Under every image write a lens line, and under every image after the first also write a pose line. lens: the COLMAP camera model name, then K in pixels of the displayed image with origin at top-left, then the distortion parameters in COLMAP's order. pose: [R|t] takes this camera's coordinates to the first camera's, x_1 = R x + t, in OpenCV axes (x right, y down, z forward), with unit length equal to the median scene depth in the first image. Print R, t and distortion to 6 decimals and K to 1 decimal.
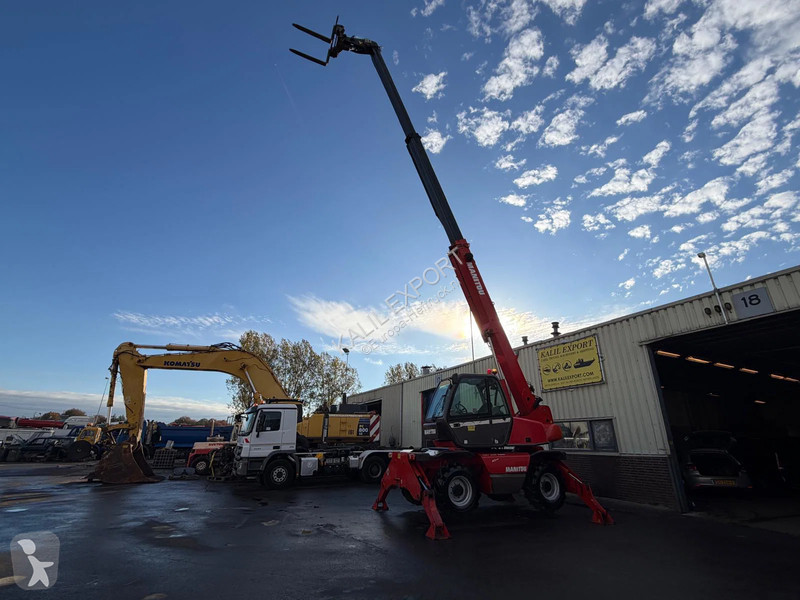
lens RADIAL K [[382.0, 0, 388.9], [0, 382.0, 286.6], [0, 0, 1]] dist [0.001633, 0.000252]
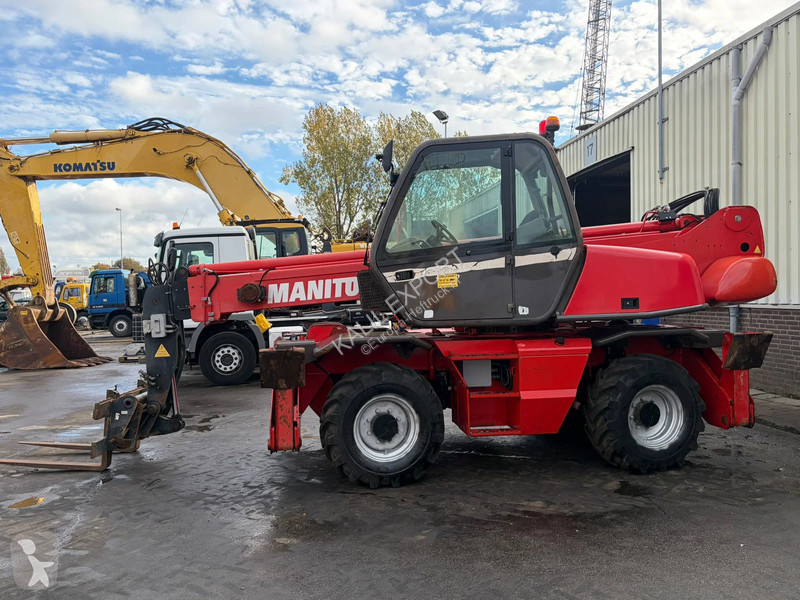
lens RADIAL K [[698.2, 0, 385.9], [0, 698.2, 291.6], [0, 0, 1]] dist [0.067268, -0.047946]
pose [[0.942337, -0.030907, -0.333235, 0.241628], [0.154251, 0.923765, 0.350520, 0.117499], [0.296997, -0.381710, 0.875266, 0.288122]]
